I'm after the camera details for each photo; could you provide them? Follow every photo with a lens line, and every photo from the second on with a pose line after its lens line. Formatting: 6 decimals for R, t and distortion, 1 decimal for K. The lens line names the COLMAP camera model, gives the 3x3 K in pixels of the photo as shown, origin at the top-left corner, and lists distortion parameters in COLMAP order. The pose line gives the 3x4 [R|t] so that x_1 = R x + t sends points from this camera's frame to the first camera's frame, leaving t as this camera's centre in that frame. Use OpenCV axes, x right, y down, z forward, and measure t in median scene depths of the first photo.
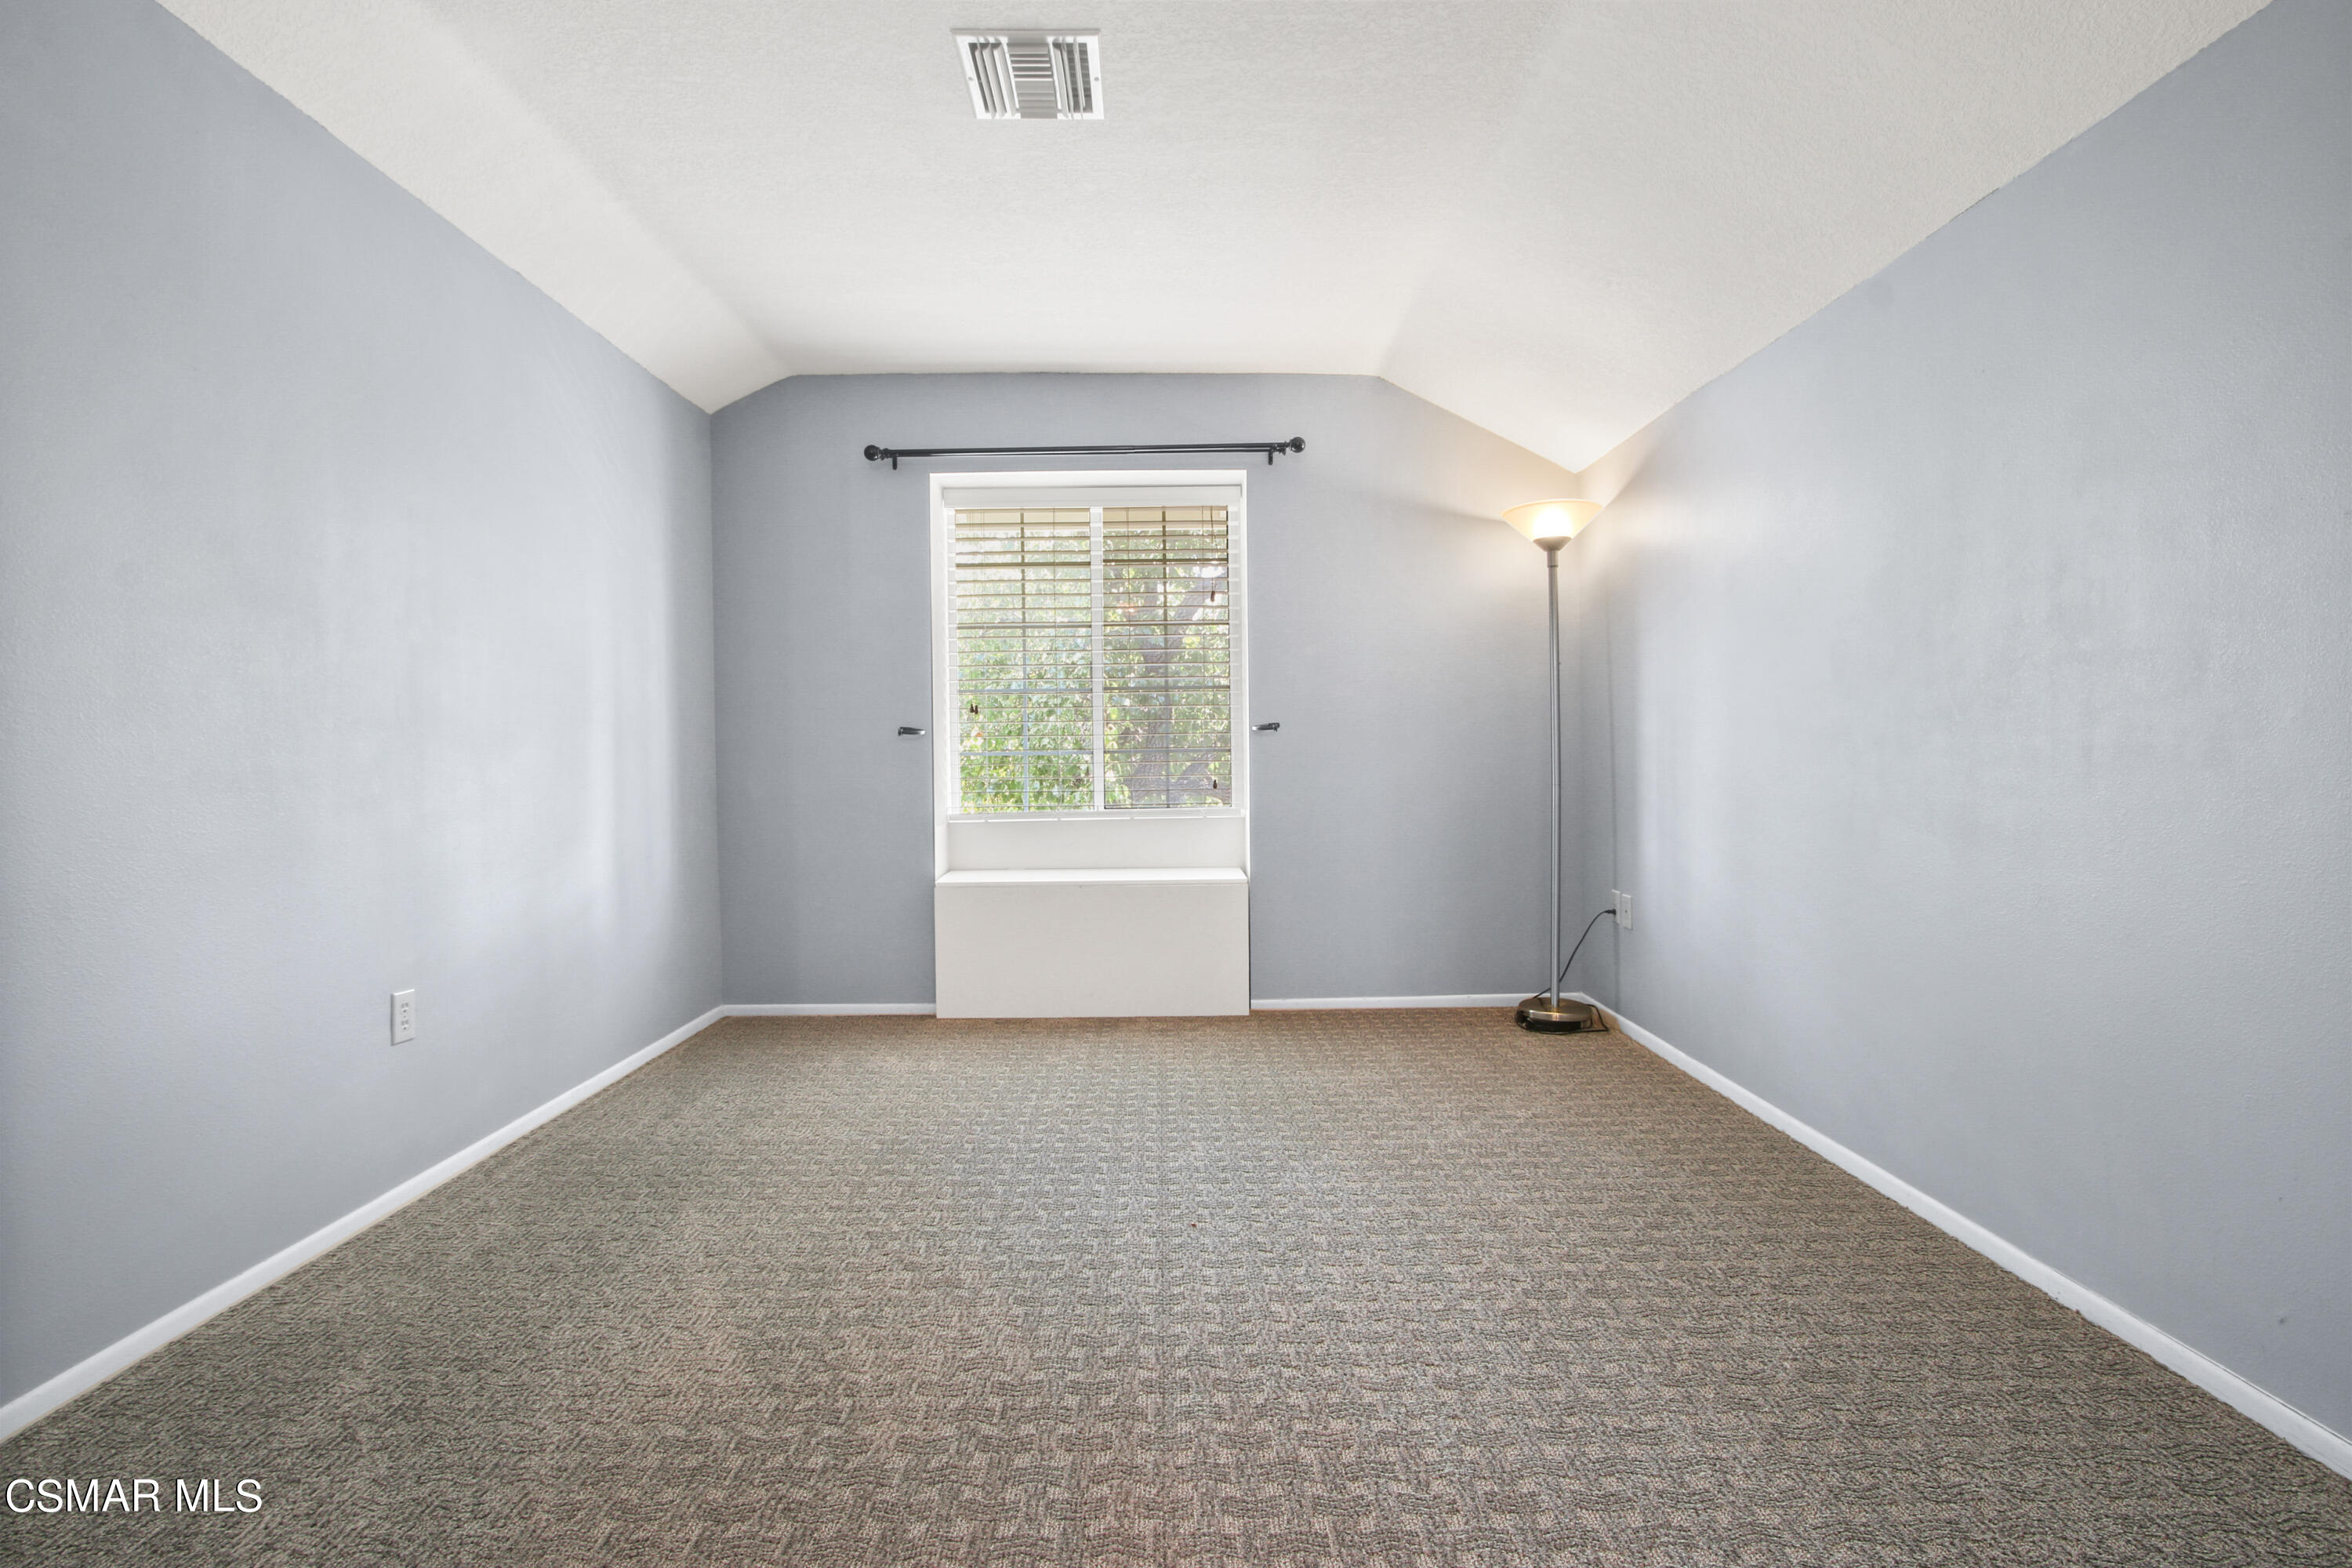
lens RADIAL K [[1079.9, 0, 1162.2], [0, 1079.9, 779.3], [0, 0, 1]] dist [-0.026230, 0.002991]
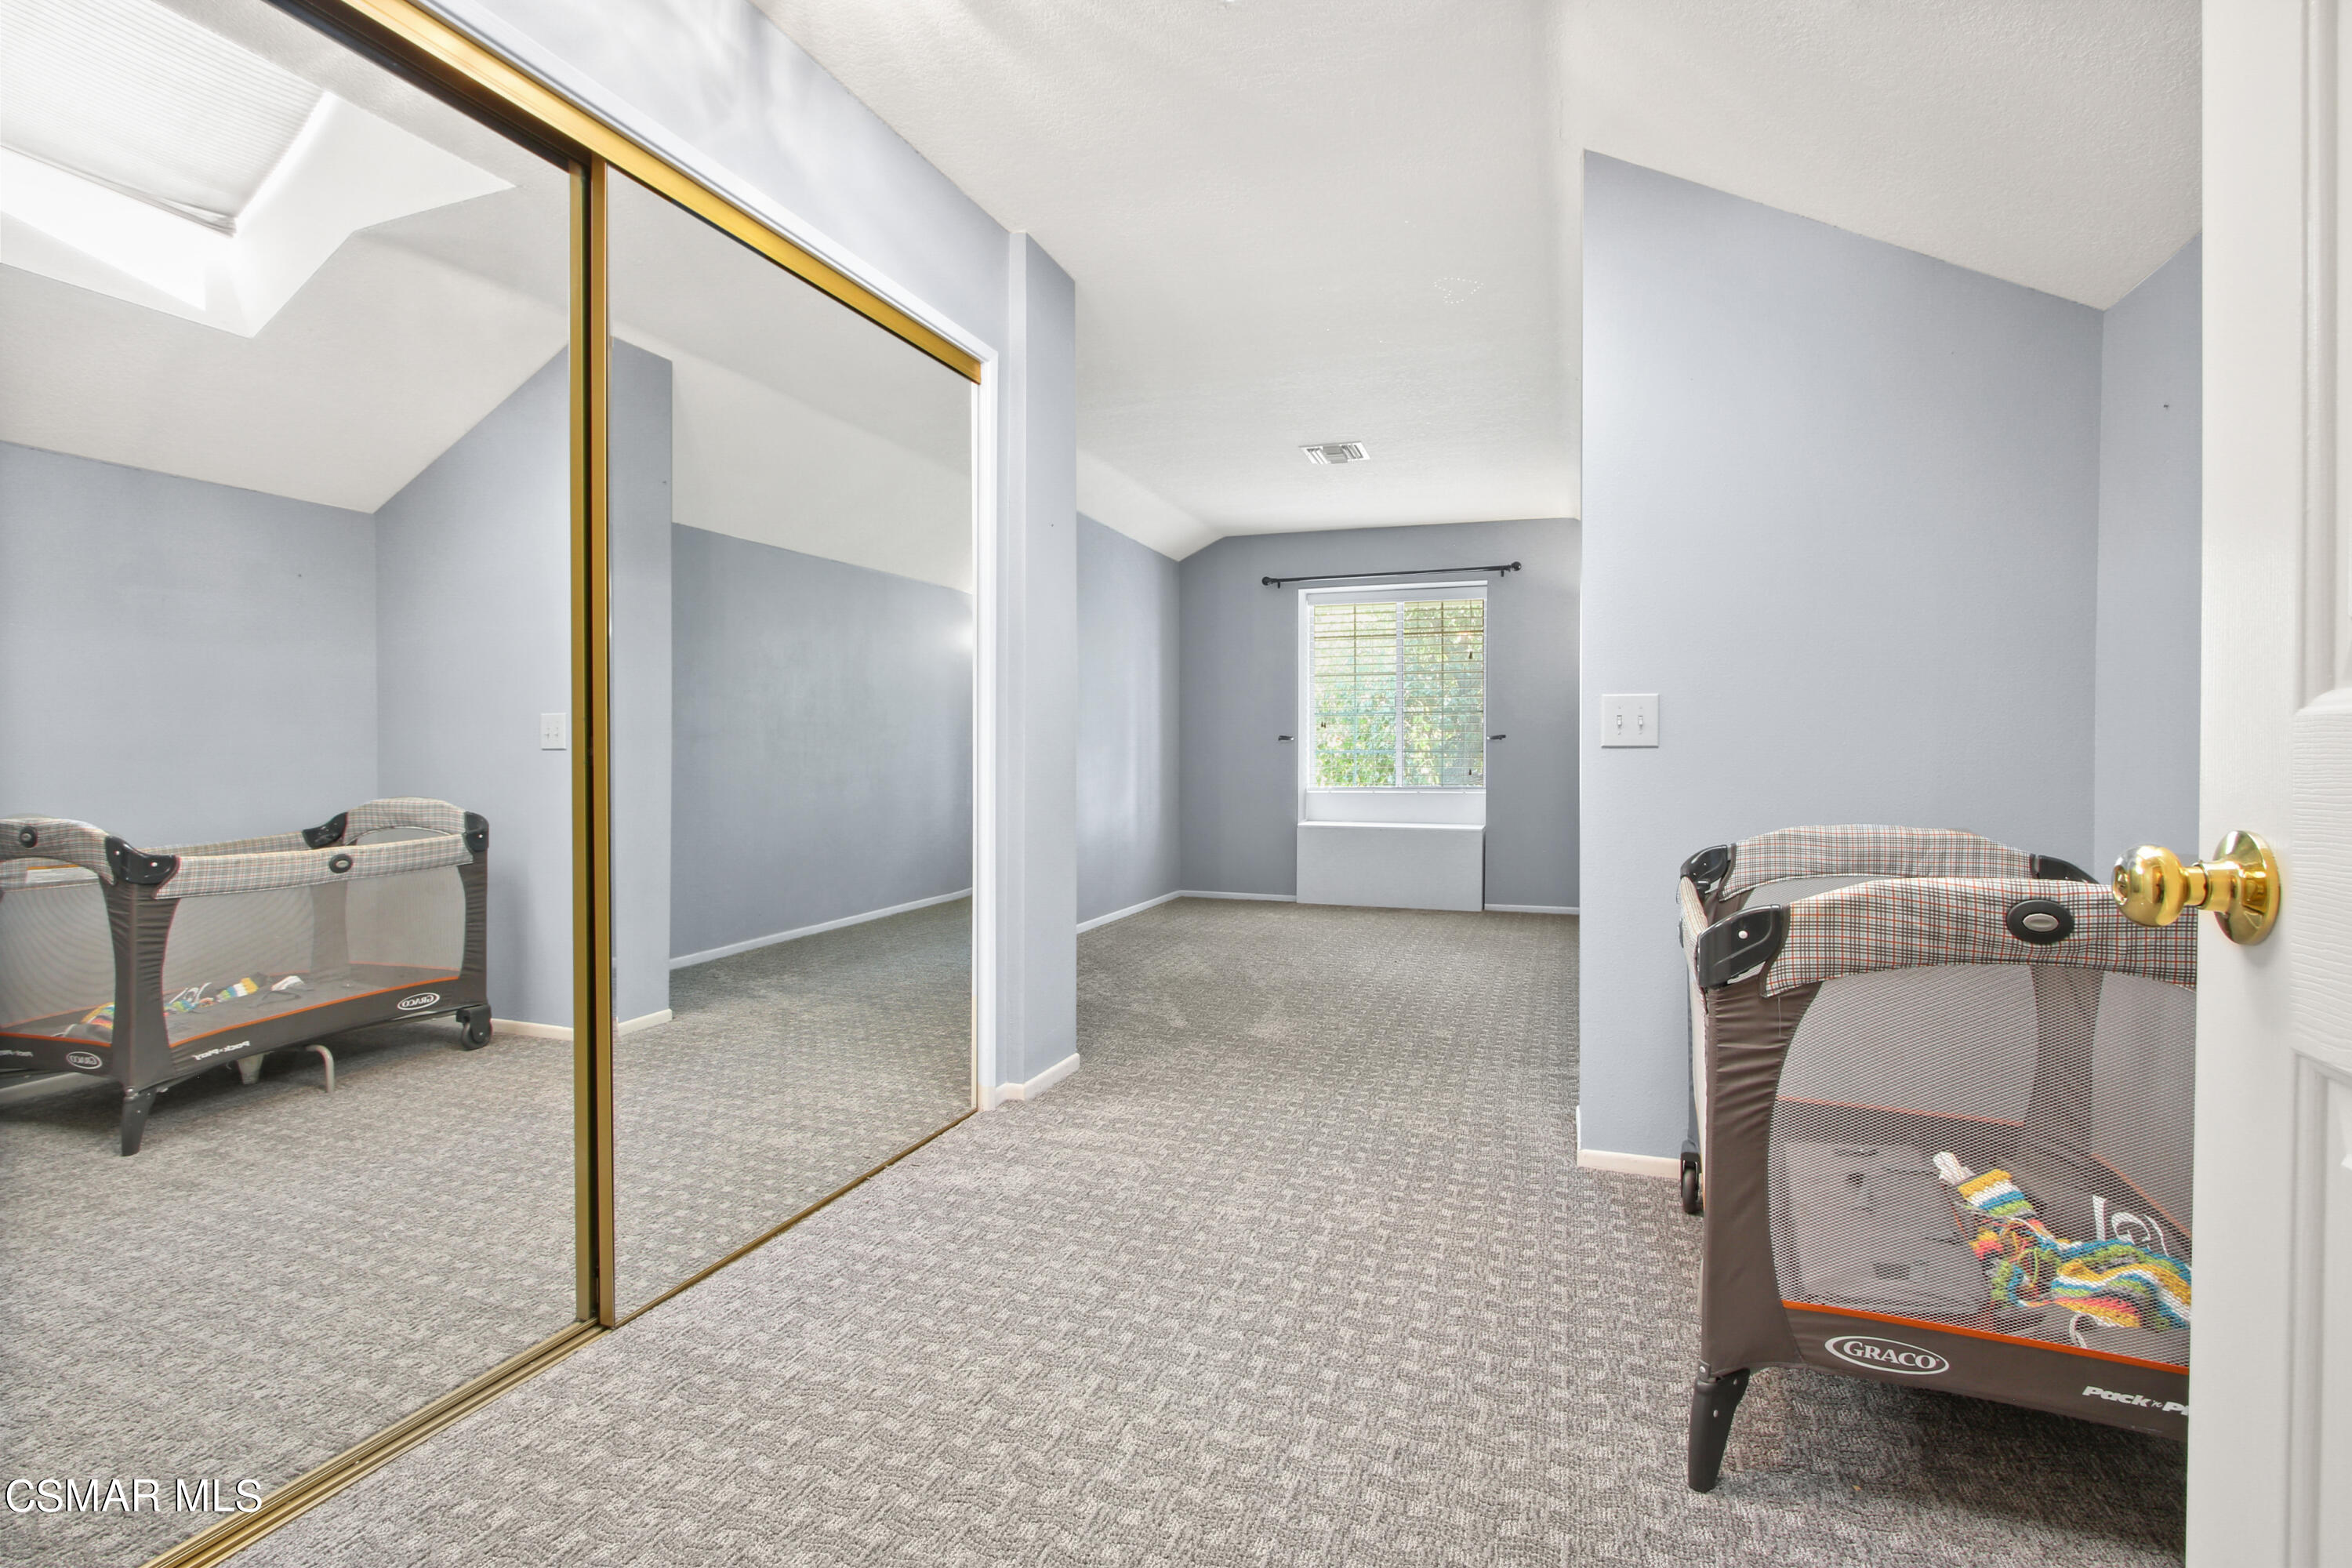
lens RADIAL K [[1079.9, 0, 1170.7], [0, 1079.9, 772.8], [0, 0, 1]] dist [-0.026230, 0.002991]
pose [[0.938733, 0.019312, -0.344105, 0.197154], [-0.020928, 0.999780, -0.000983, 0.017659], [0.344010, 0.008124, 0.938931, -0.712235]]
